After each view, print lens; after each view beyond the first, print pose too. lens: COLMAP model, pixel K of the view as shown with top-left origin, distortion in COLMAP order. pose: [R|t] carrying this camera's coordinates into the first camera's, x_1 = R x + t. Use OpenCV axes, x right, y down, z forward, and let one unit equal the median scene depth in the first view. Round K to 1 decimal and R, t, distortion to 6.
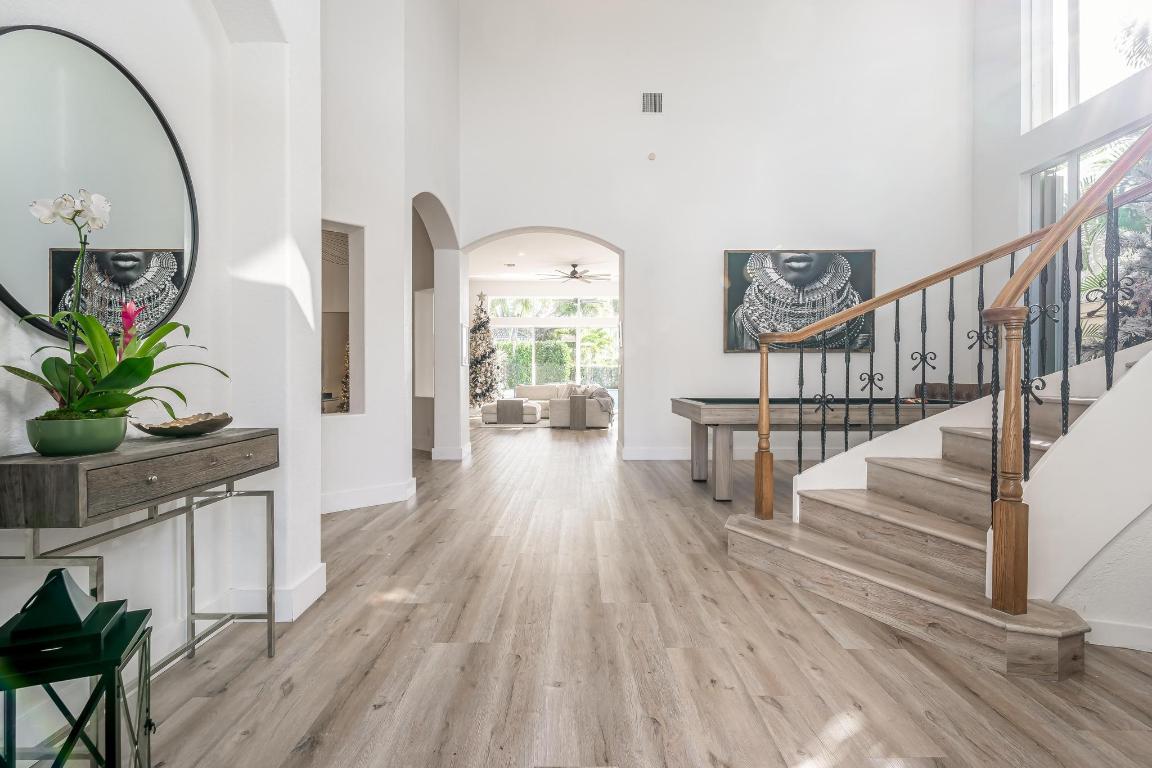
lens RADIAL K [[577.6, 0, 579.2], [0, 577.6, 374.7], [0, 0, 1]] dist [0.012084, 0.000657]
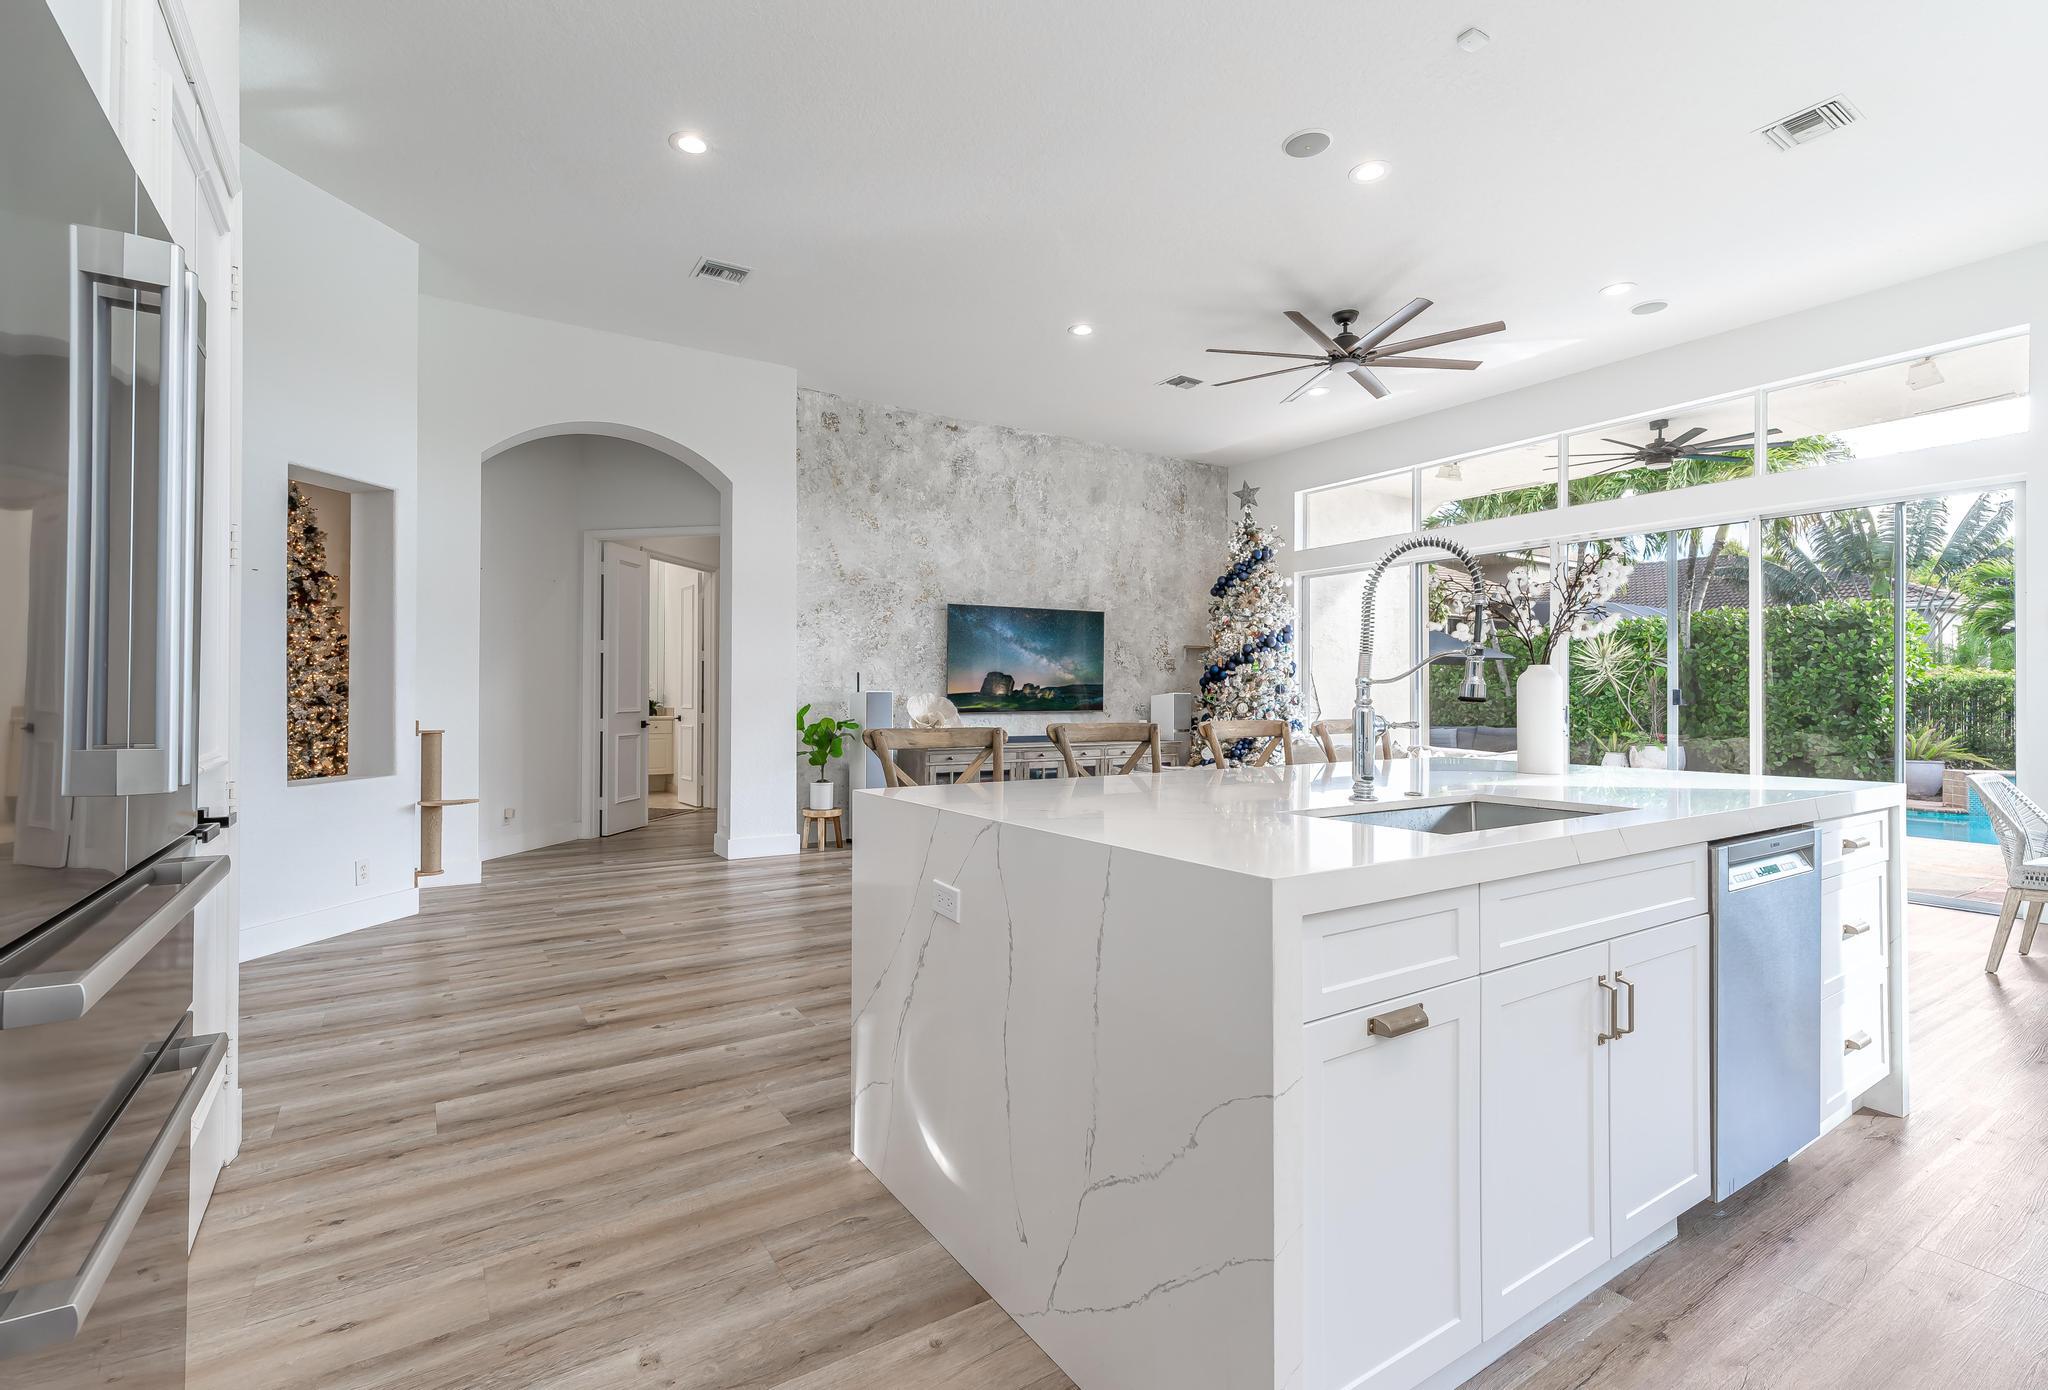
lens RADIAL K [[913.5, 0, 1023.7], [0, 913.5, 690.5], [0, 0, 1]] dist [0.001743, -0.000443]
pose [[0.555895, -0.003160, -0.831247, 0.491360], [-0.002239, 0.999983, -0.005299, -0.016744], [0.831250, 0.004807, 0.555878, 1.174634]]
